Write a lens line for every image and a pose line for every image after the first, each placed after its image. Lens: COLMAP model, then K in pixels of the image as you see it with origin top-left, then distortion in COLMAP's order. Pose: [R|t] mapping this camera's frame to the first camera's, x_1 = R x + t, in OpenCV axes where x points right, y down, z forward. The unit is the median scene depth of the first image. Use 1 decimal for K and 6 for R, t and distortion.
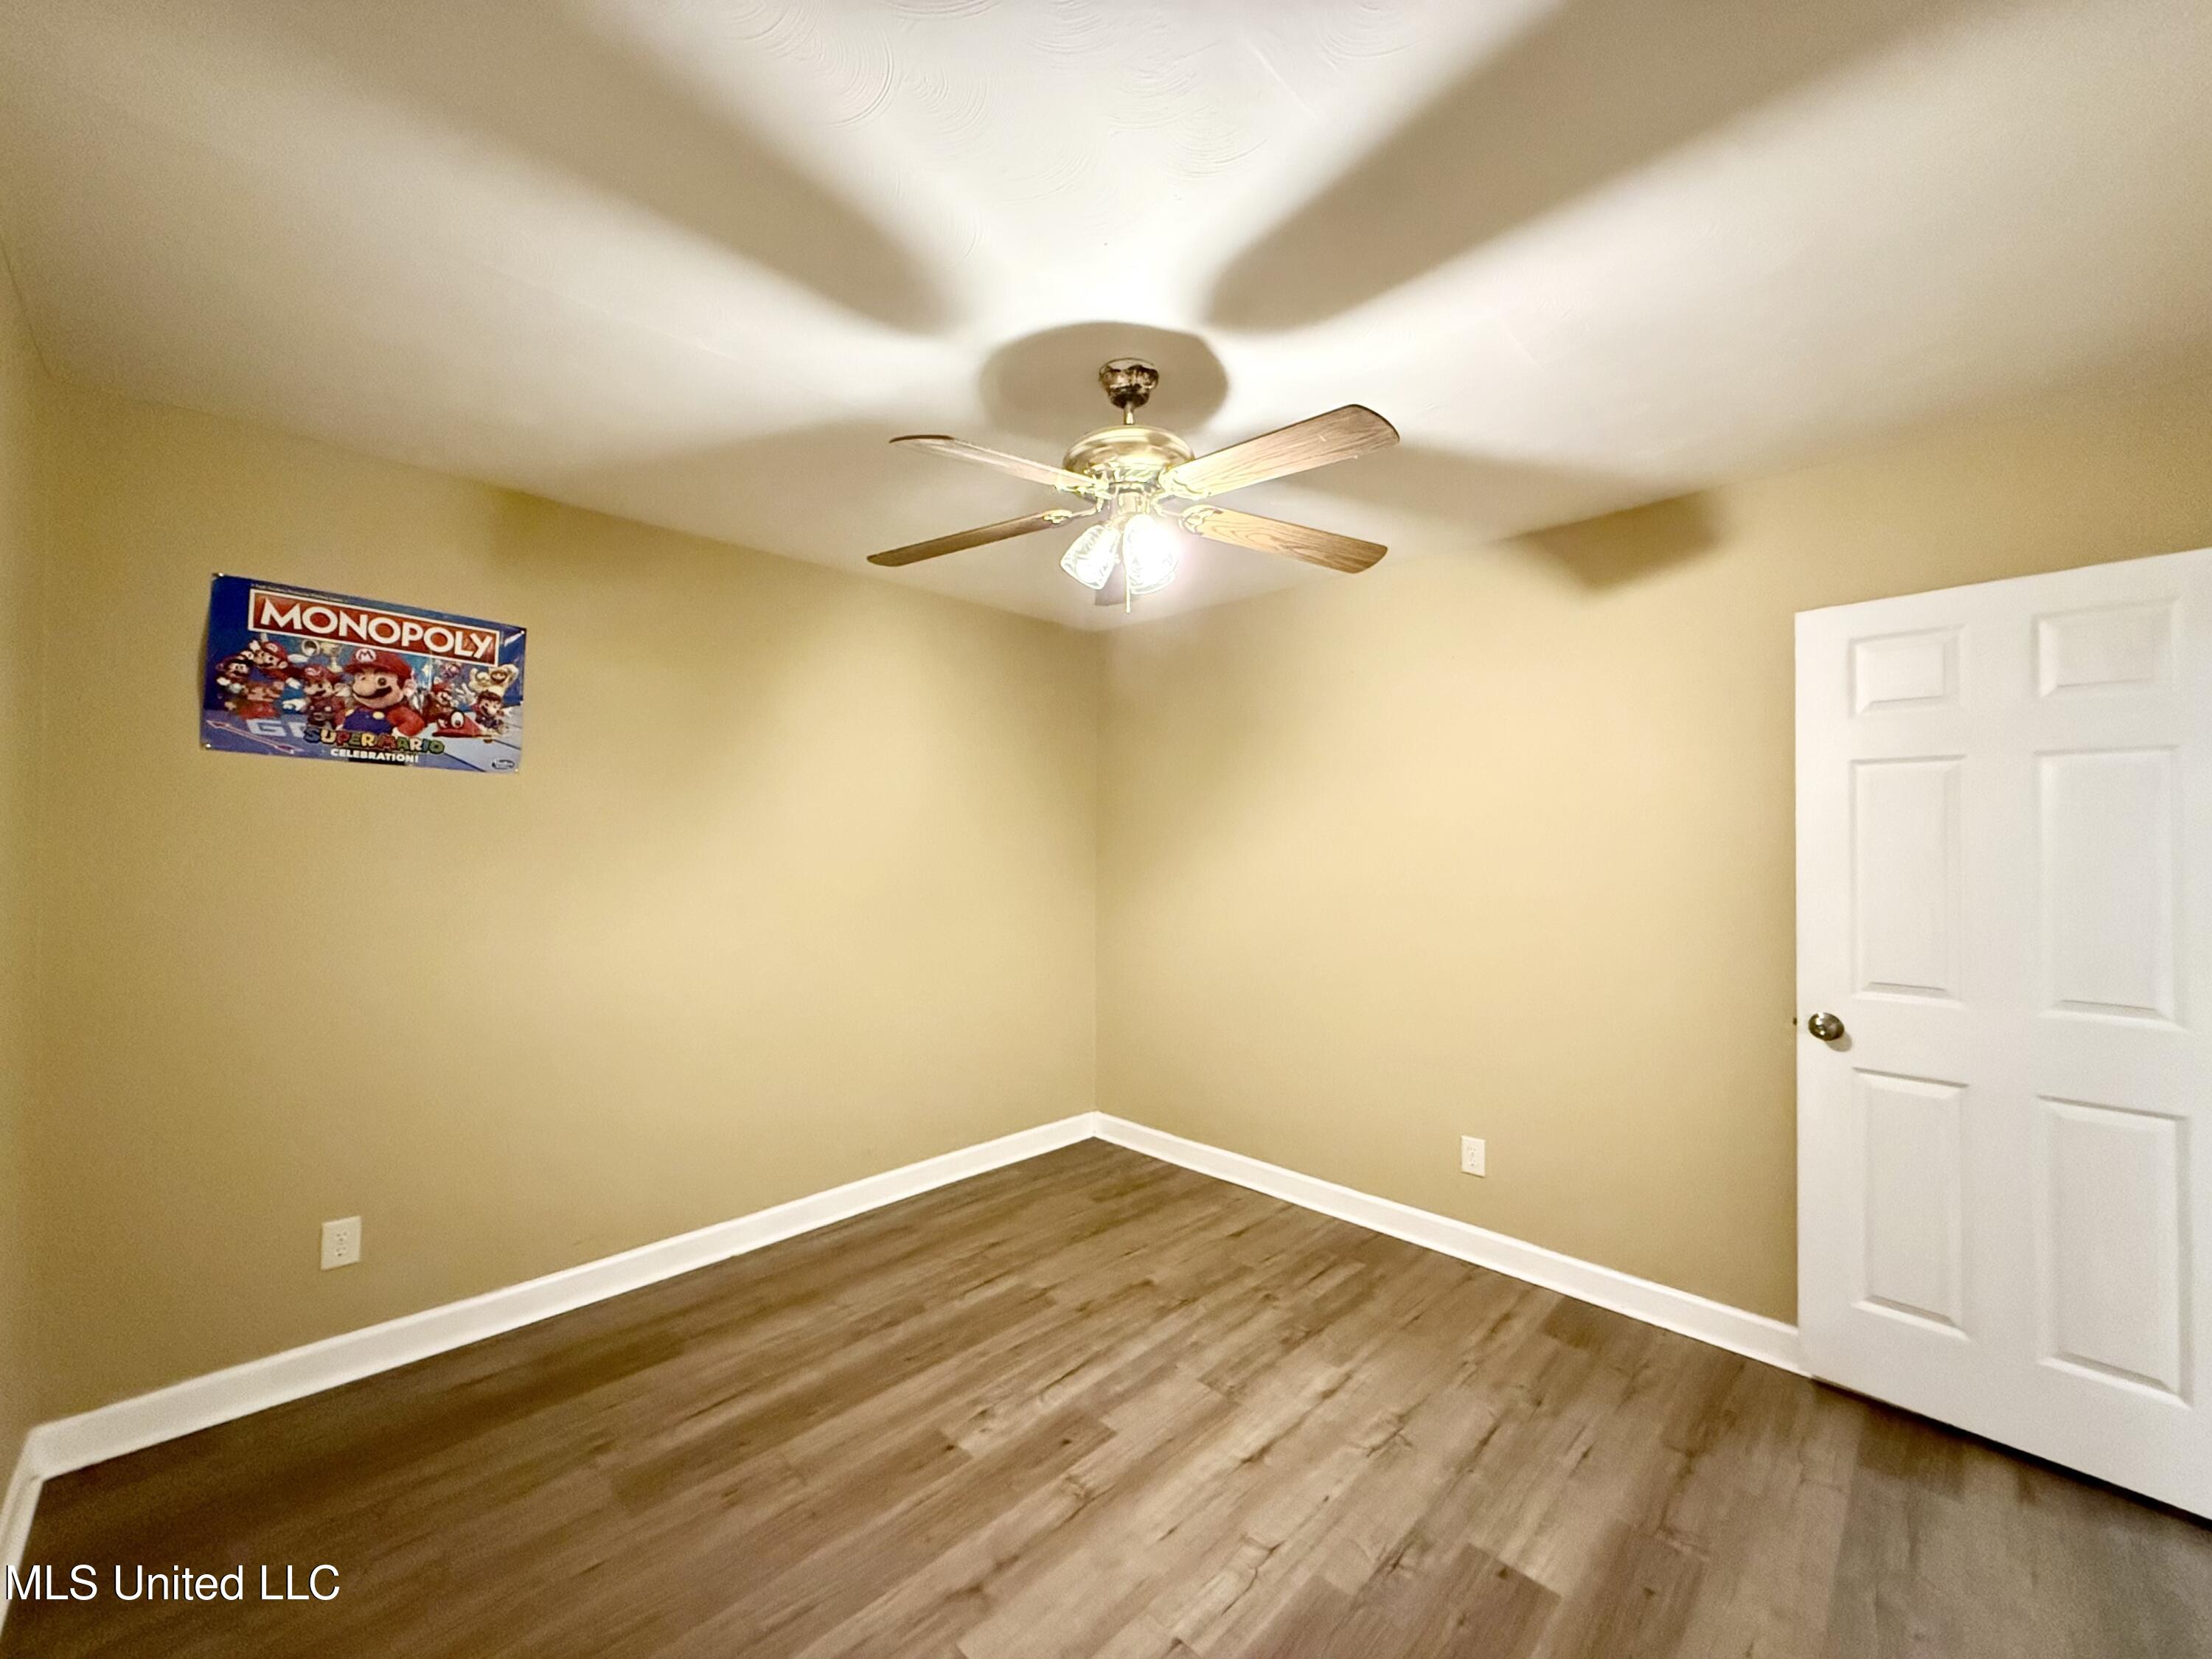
lens RADIAL K [[877.4, 0, 1099.5], [0, 877.4, 830.0], [0, 0, 1]] dist [0.000107, 0.000049]
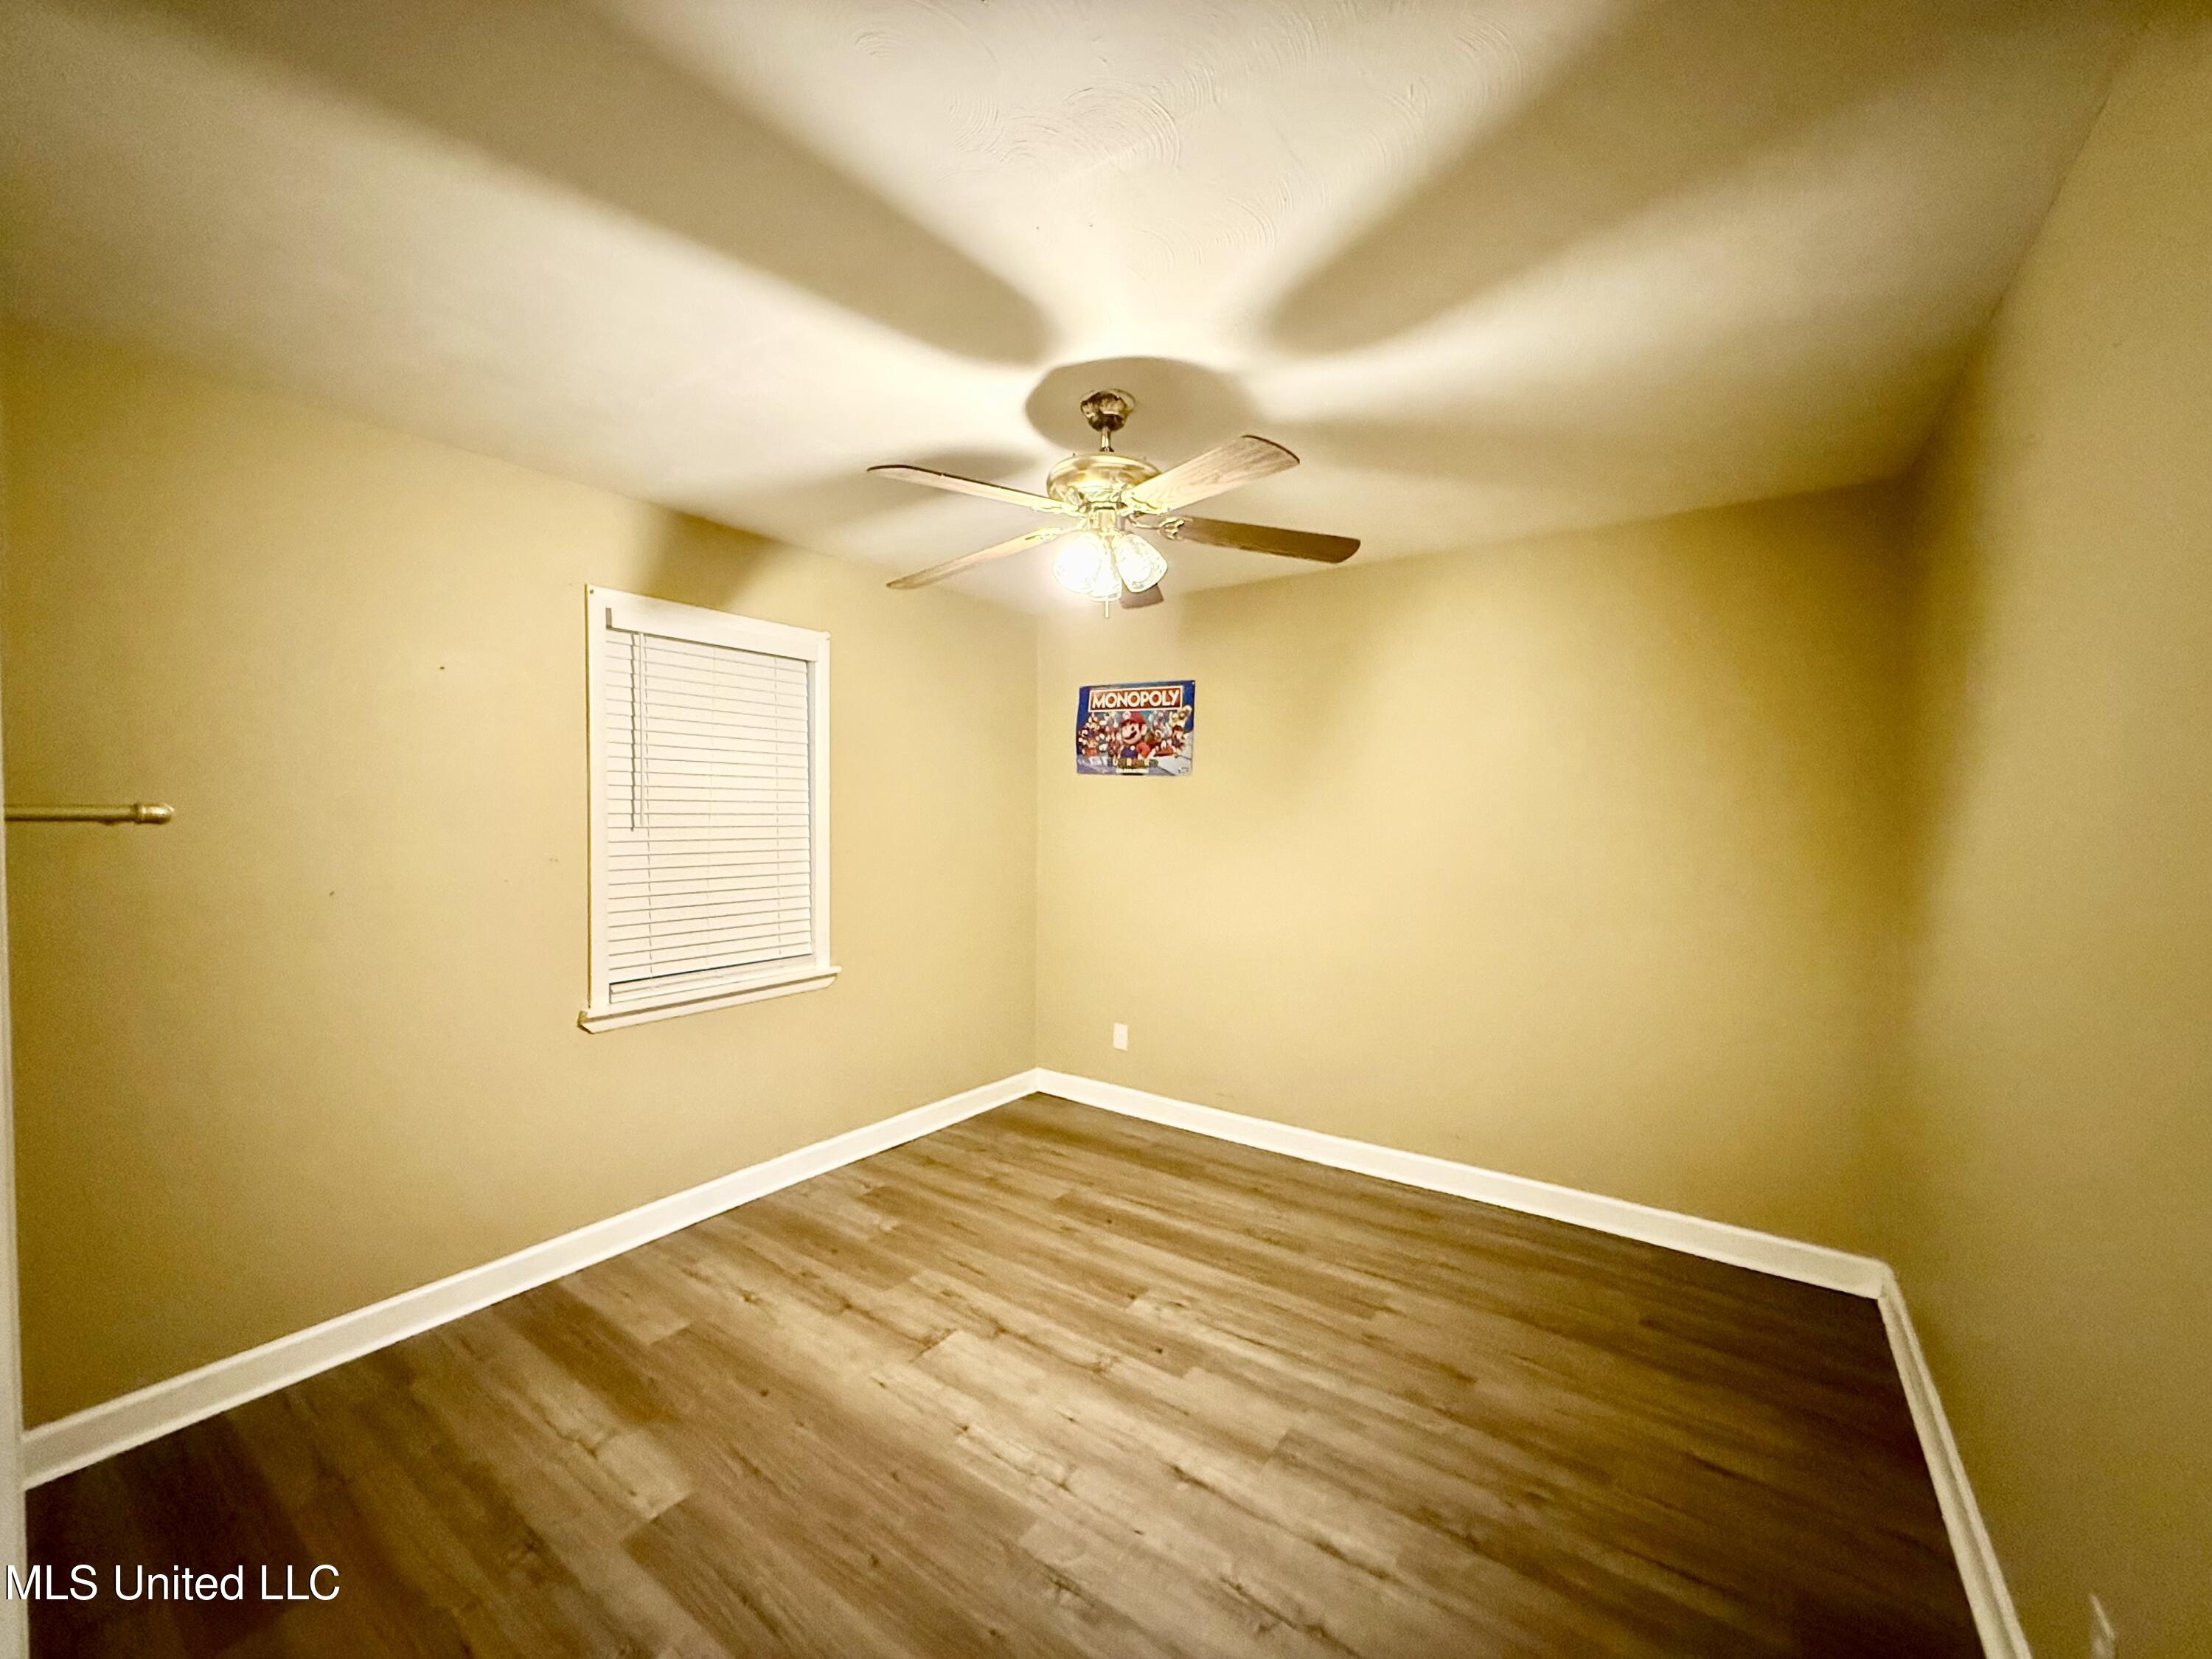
lens RADIAL K [[877.4, 0, 1099.5], [0, 877.4, 830.0], [0, 0, 1]] dist [0.000107, 0.000049]
pose [[0.157218, 0.015558, -0.987441, 0.937011], [0.008825, 0.999814, 0.017158, 0.004013], [0.987524, -0.011411, 0.157052, 0.666831]]
